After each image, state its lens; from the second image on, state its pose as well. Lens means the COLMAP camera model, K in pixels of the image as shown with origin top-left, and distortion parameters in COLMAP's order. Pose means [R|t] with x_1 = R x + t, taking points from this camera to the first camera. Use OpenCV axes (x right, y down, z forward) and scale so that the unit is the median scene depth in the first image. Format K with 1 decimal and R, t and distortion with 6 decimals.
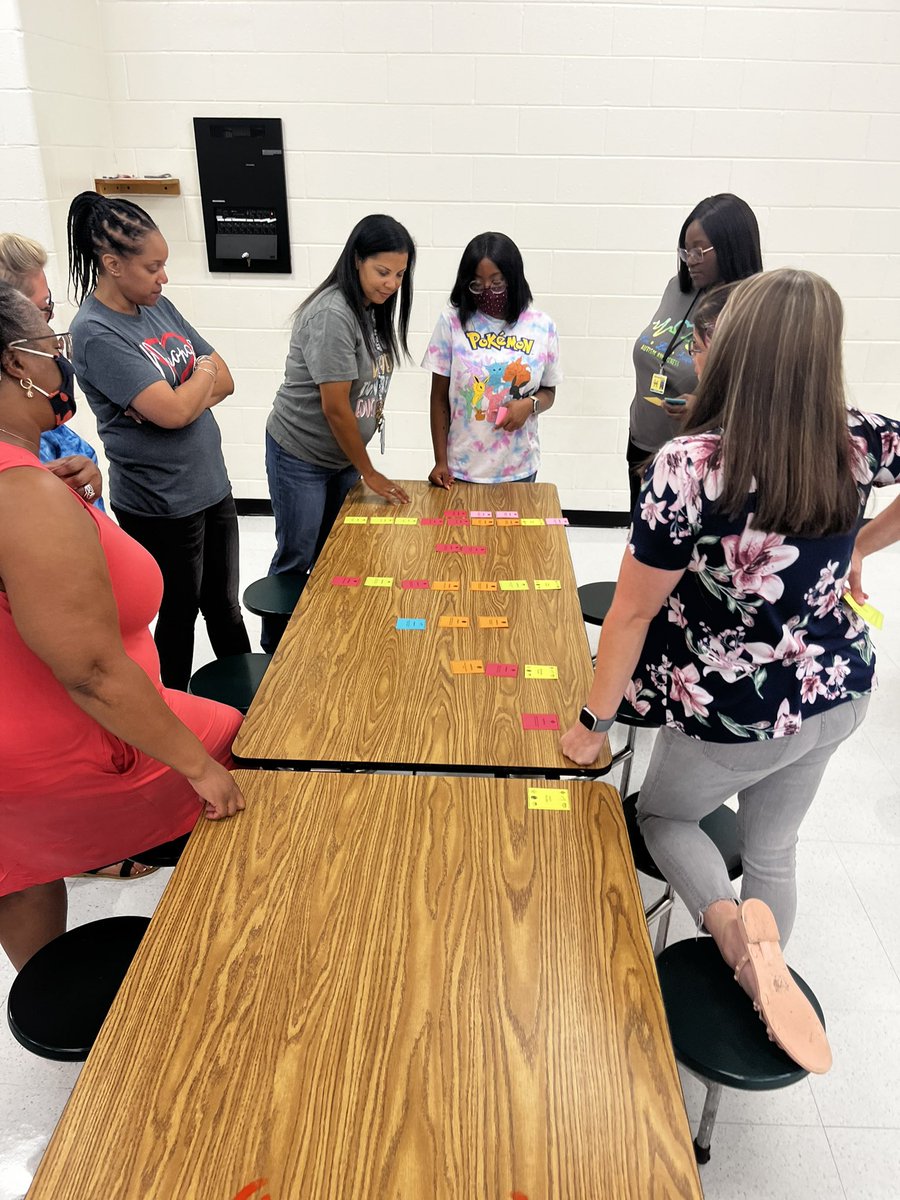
lens RADIAL K [[940.7, 0, 450.0], [0, 940.7, 600.0], [0, 0, 1]] dist [0.058035, -0.056378]
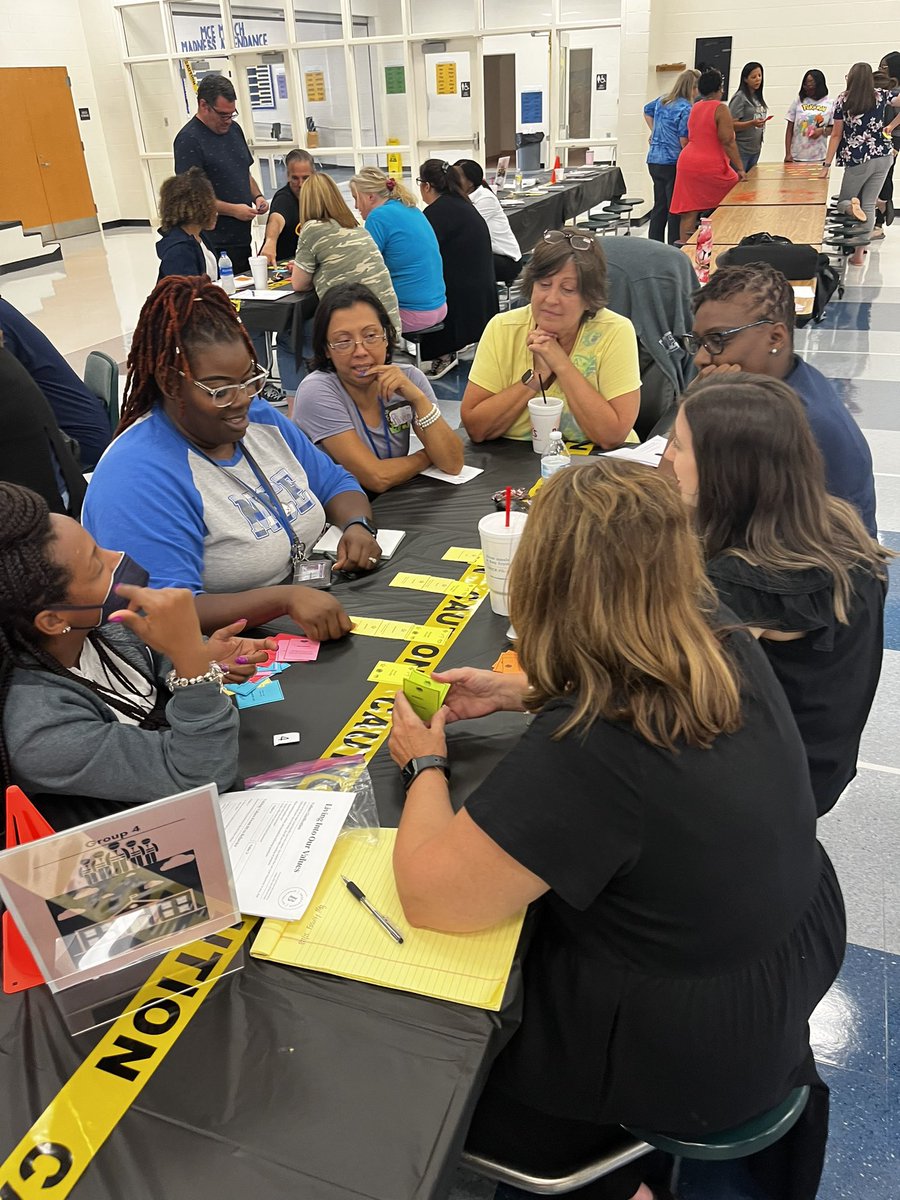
lens RADIAL K [[940.7, 0, 450.0], [0, 940.7, 600.0], [0, 0, 1]] dist [0.058035, -0.056378]
pose [[0.956901, 0.068292, -0.282269, -0.090171], [-0.042431, 0.994405, 0.096743, 1.036056], [0.287297, -0.080597, 0.954445, -2.352182]]
